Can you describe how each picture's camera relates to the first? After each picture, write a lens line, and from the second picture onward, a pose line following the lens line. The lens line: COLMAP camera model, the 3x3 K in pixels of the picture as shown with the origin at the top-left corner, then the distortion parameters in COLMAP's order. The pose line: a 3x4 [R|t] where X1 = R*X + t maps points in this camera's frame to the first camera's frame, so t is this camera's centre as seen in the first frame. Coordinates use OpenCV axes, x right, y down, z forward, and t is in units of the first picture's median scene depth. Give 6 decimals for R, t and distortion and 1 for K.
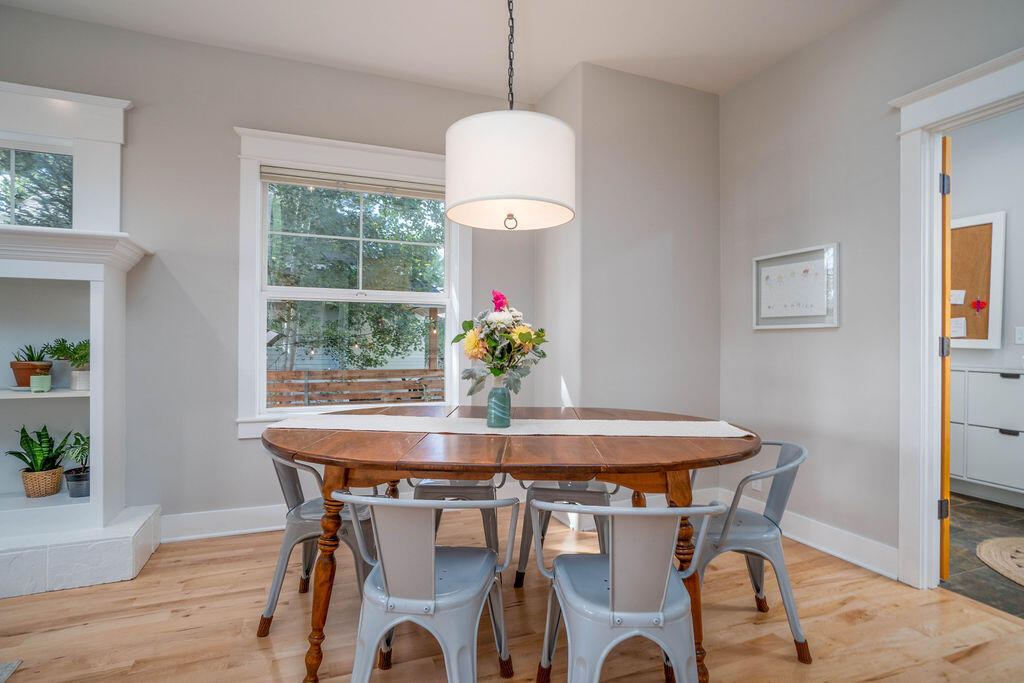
lens RADIAL K [[521.7, 0, 487.6], [0, 521.7, 340.2], [0, 0, 1]] dist [0.002171, 0.000614]
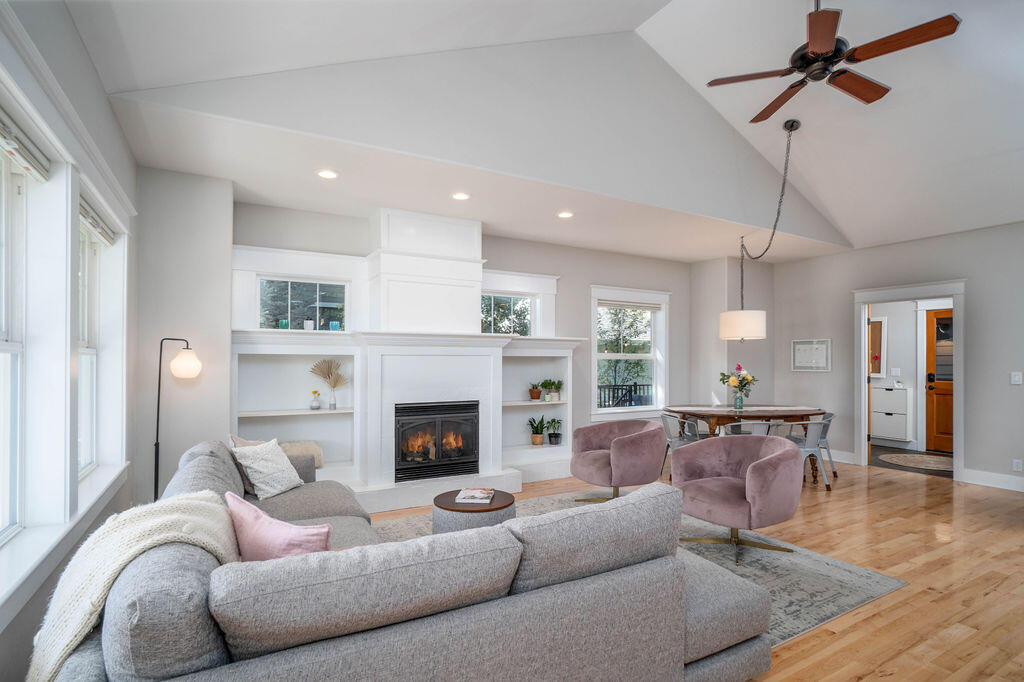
lens RADIAL K [[520.5, 0, 515.8], [0, 520.5, 362.4], [0, 0, 1]] dist [-0.000280, 0.000117]
pose [[0.987128, -0.002802, 0.159906, -1.364904], [0.002873, 0.999996, -0.000212, -0.082893], [-0.159905, 0.000669, 0.987132, -1.372829]]
